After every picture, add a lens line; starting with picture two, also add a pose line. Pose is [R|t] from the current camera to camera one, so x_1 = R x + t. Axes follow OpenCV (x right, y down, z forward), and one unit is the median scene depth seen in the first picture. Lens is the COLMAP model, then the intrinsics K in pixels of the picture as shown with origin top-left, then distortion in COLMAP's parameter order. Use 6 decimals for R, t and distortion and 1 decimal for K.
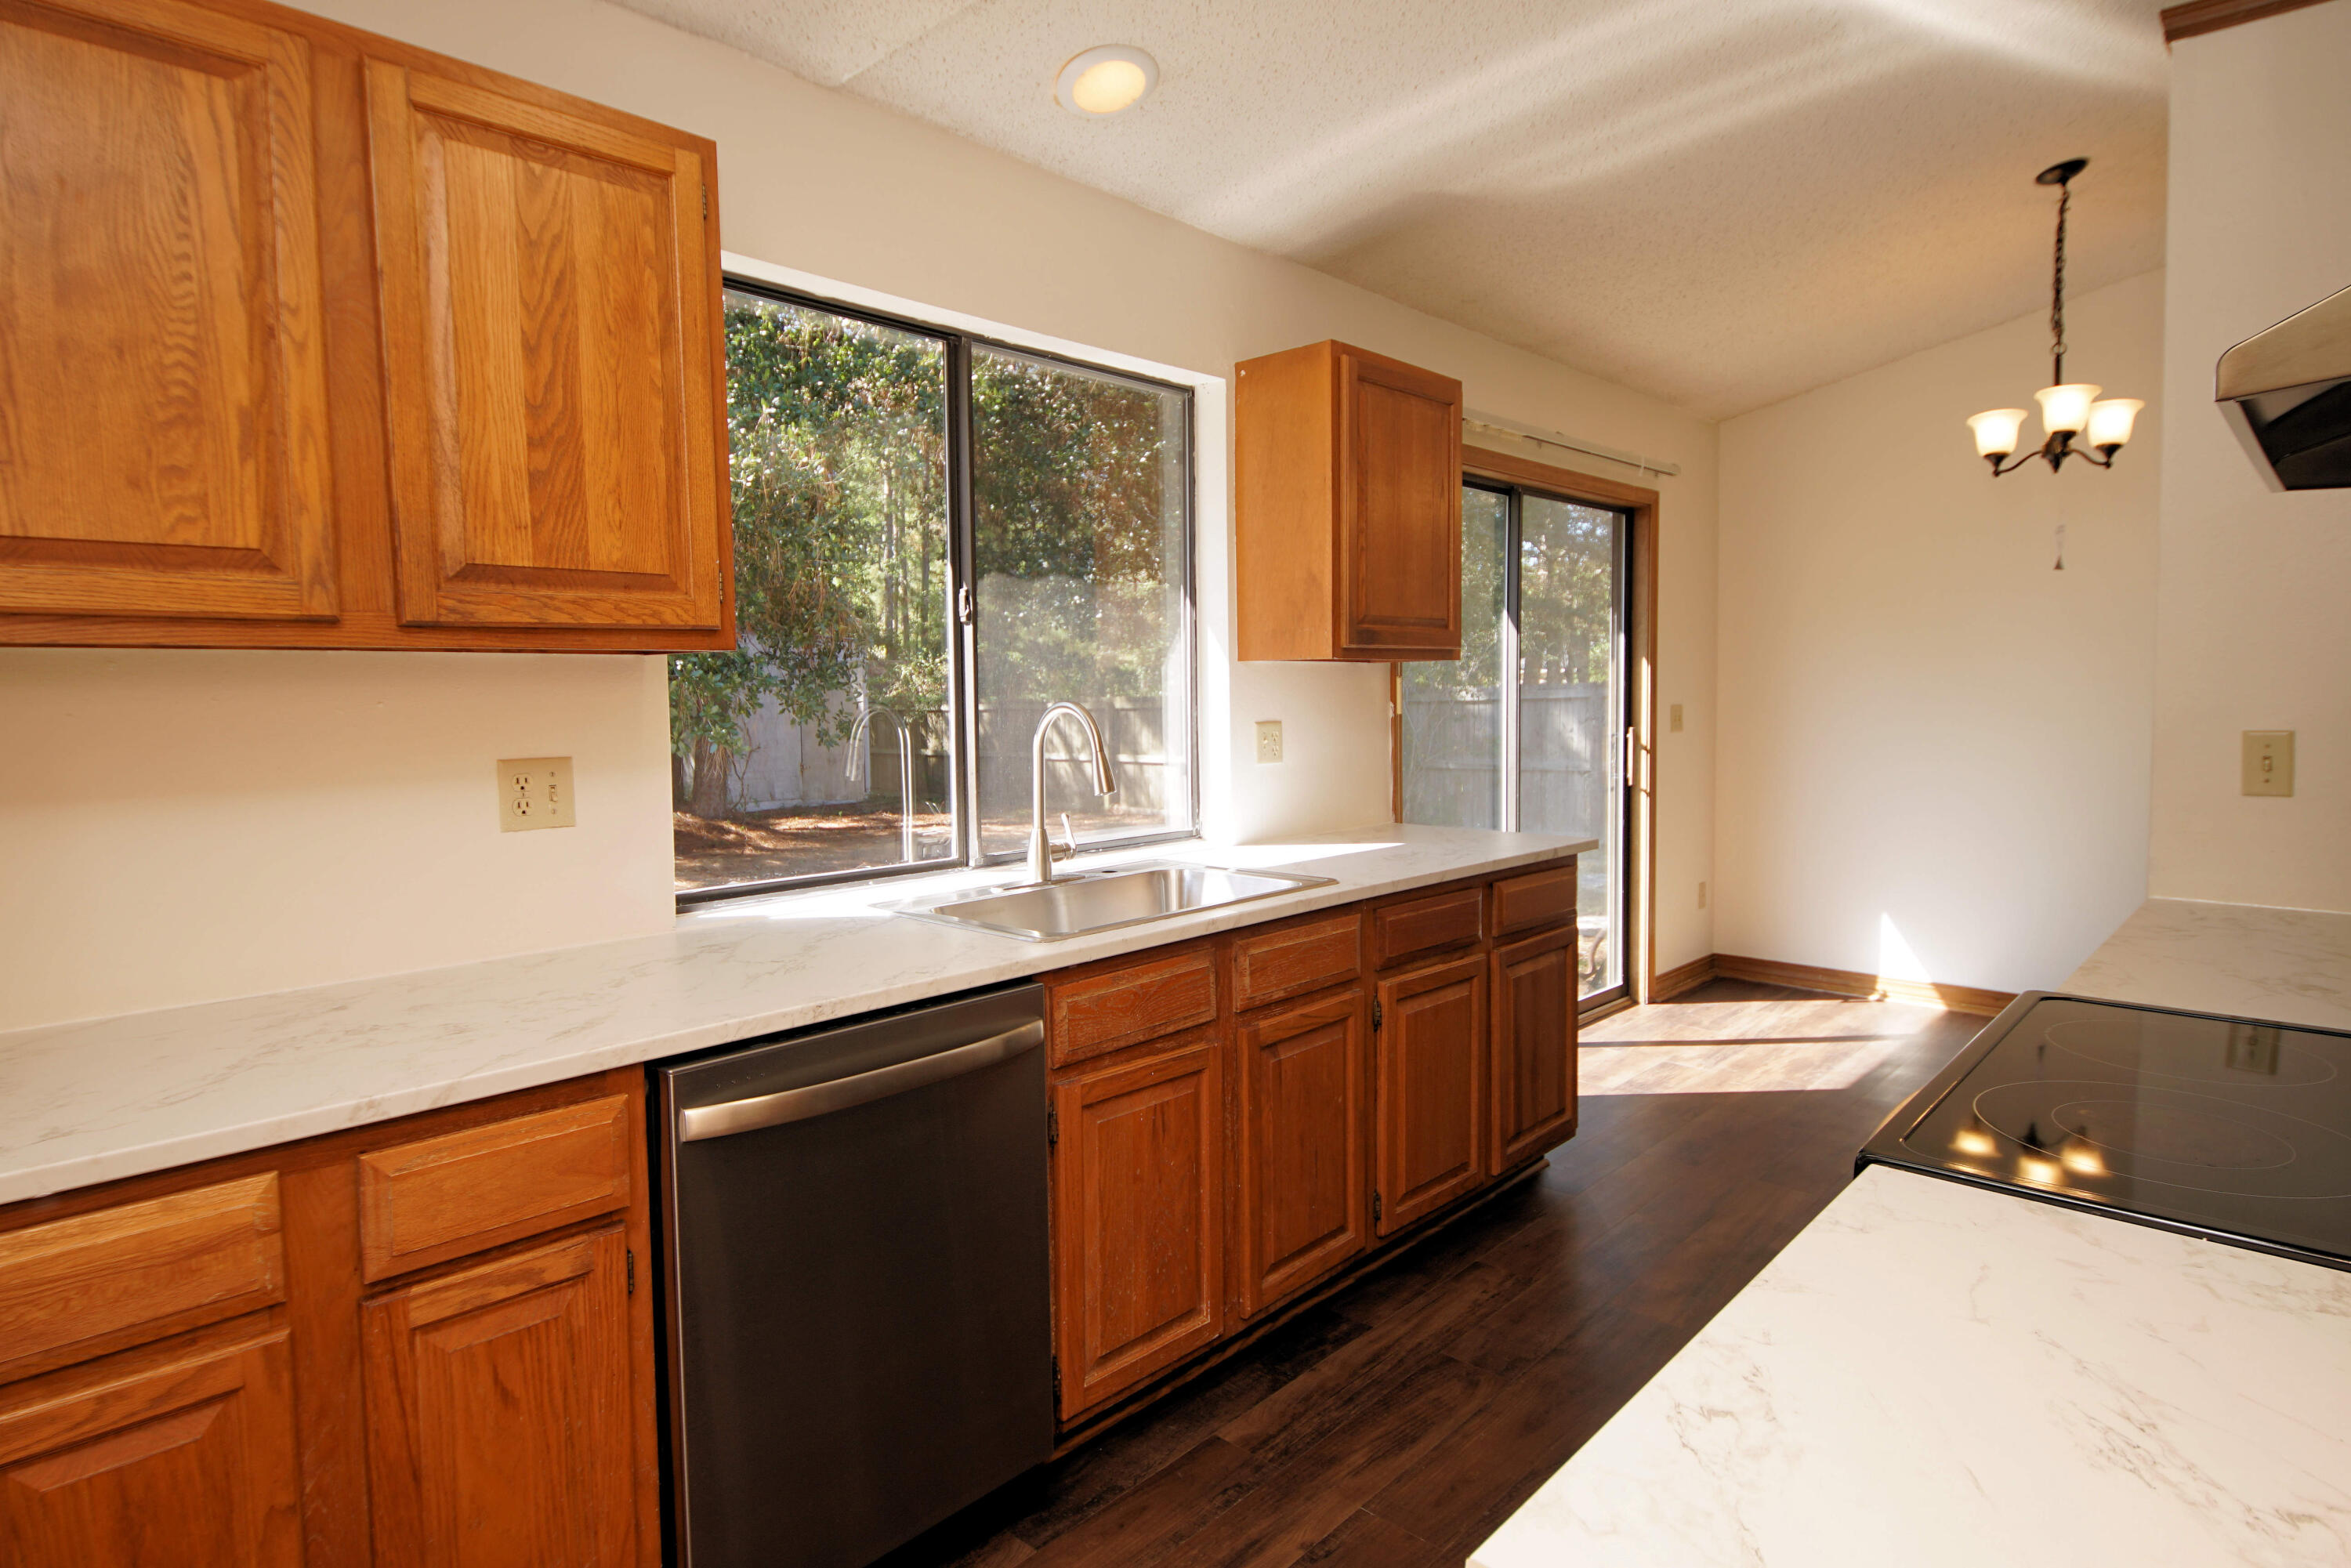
lens RADIAL K [[1257.0, 0, 1151.4], [0, 1257.0, 765.6], [0, 0, 1]] dist [0.035166, -0.030867]
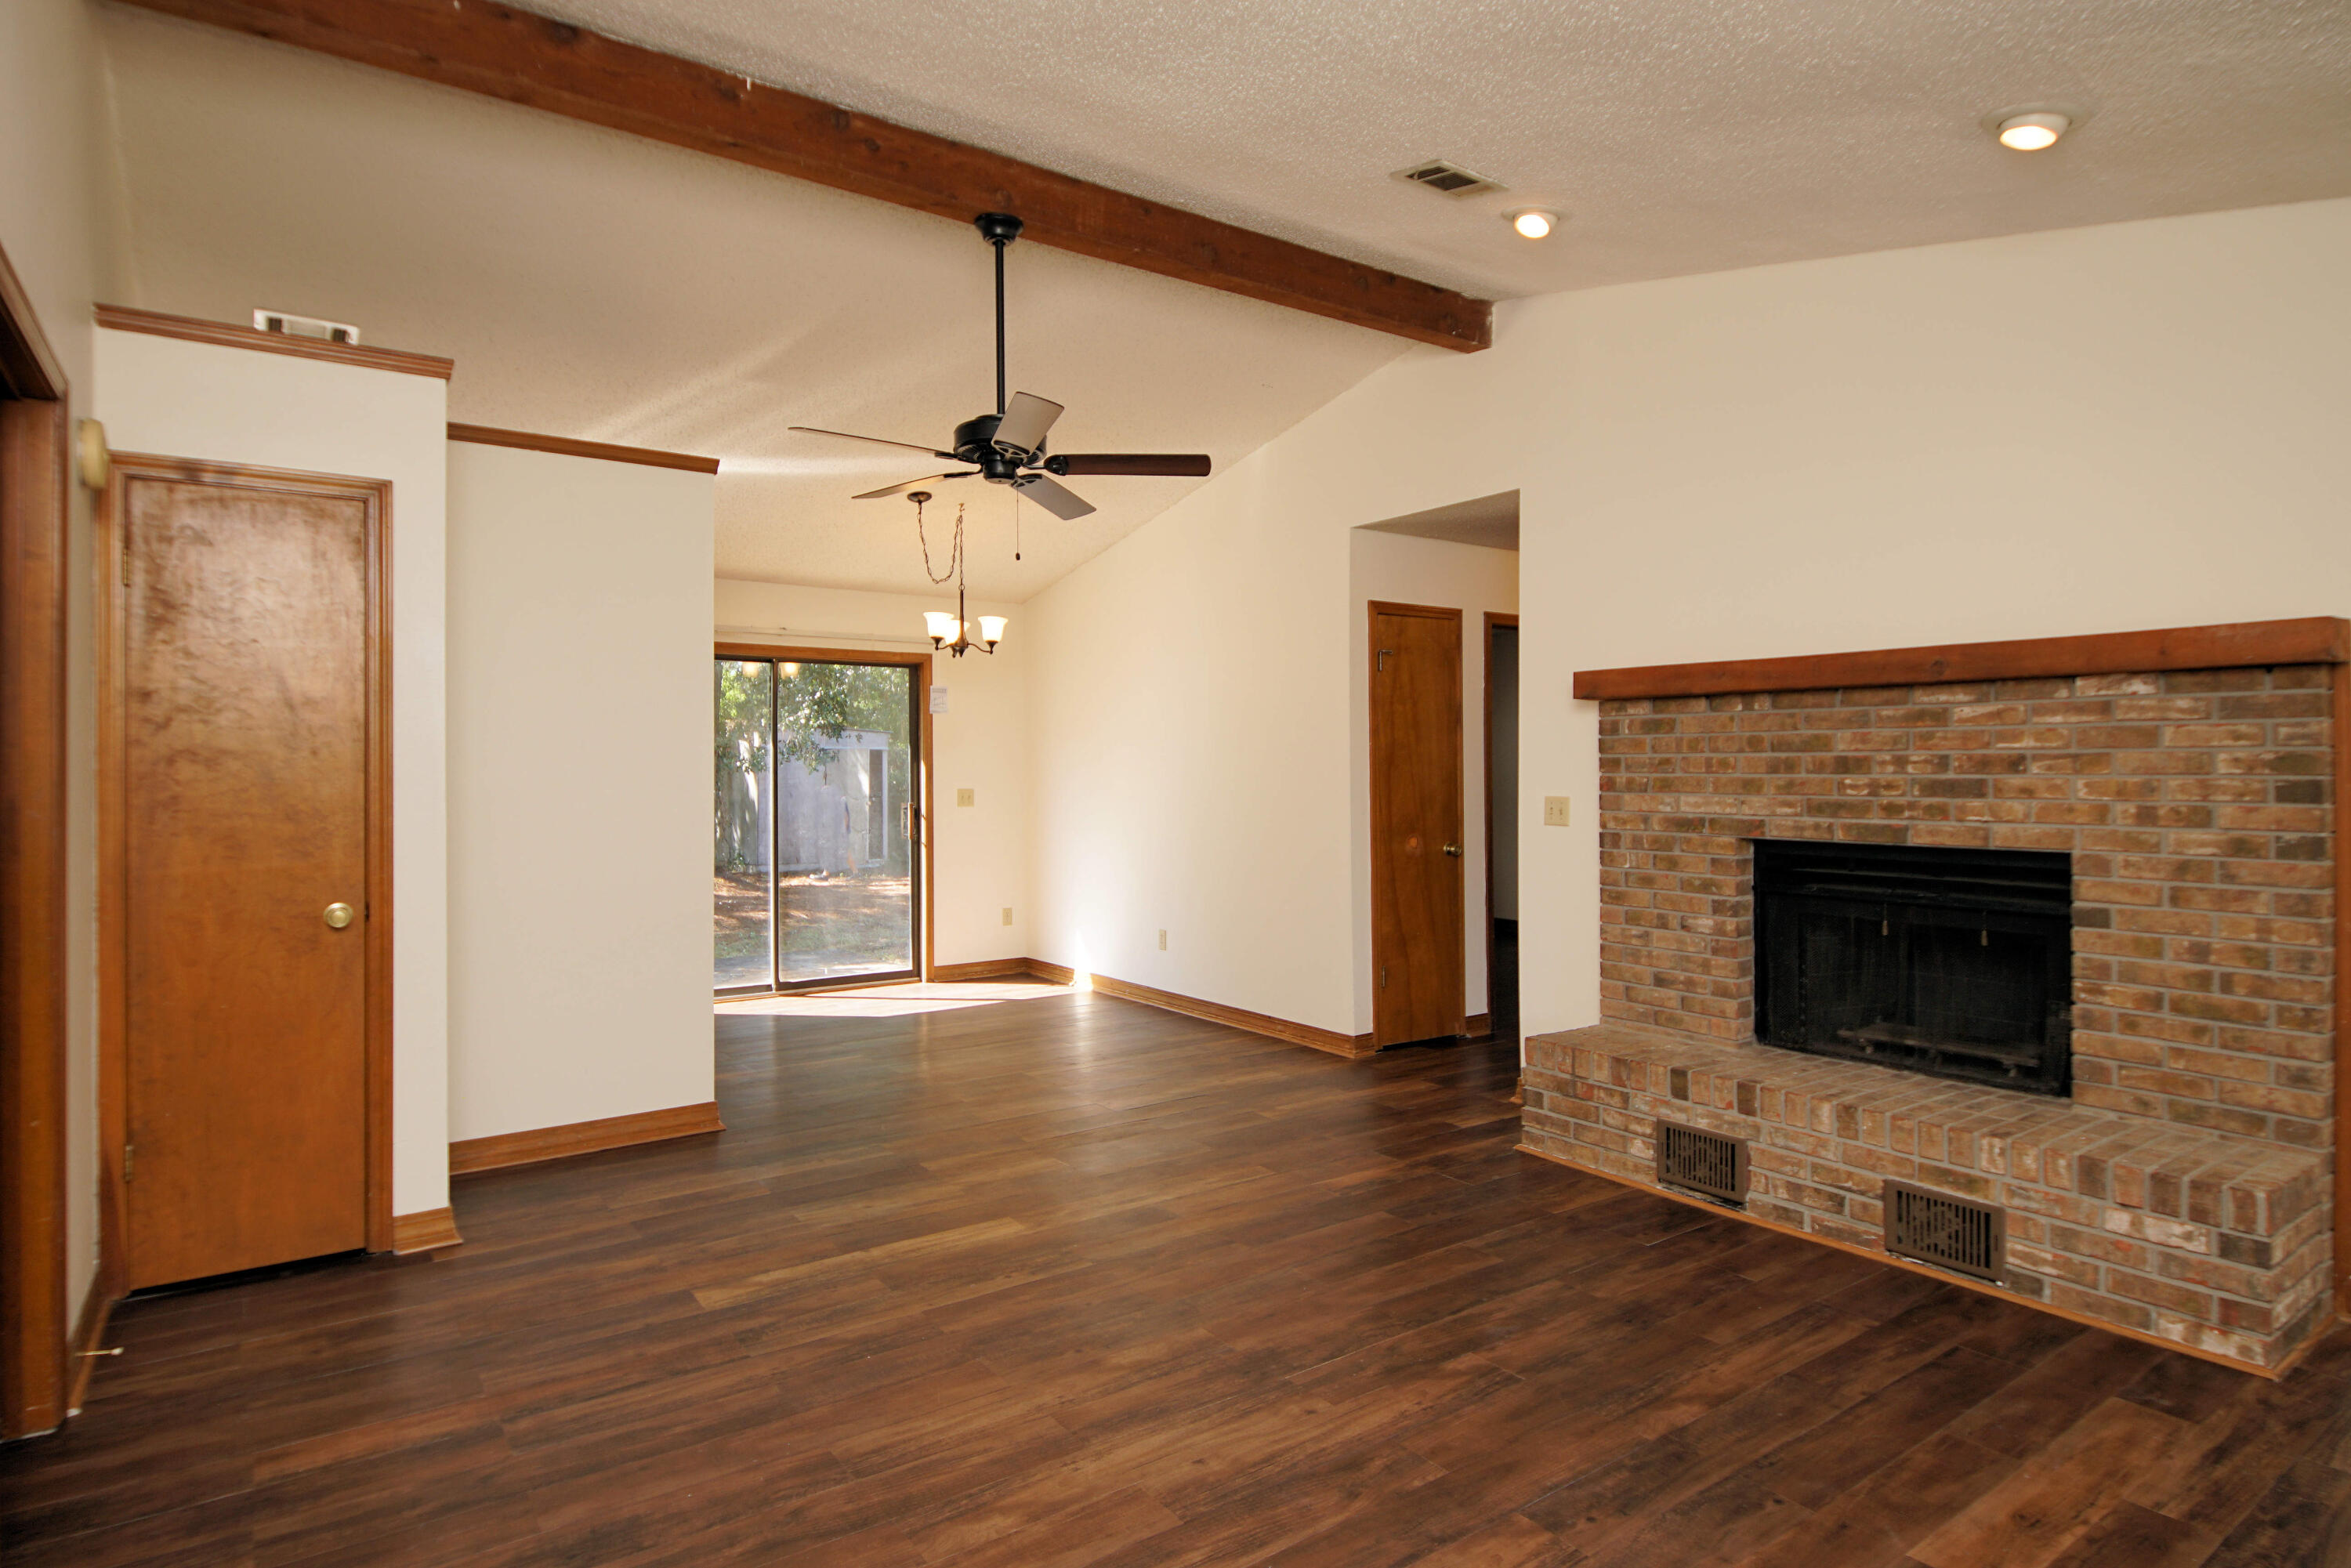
lens RADIAL K [[1257.0, 0, 1151.4], [0, 1257.0, 765.6], [0, 0, 1]] dist [0.035166, -0.030867]
pose [[0.981352, 0.007872, -0.192059, 2.091448], [-0.020810, 0.997639, -0.065442, 0.041059], [0.191091, 0.068218, 0.979199, -1.019377]]
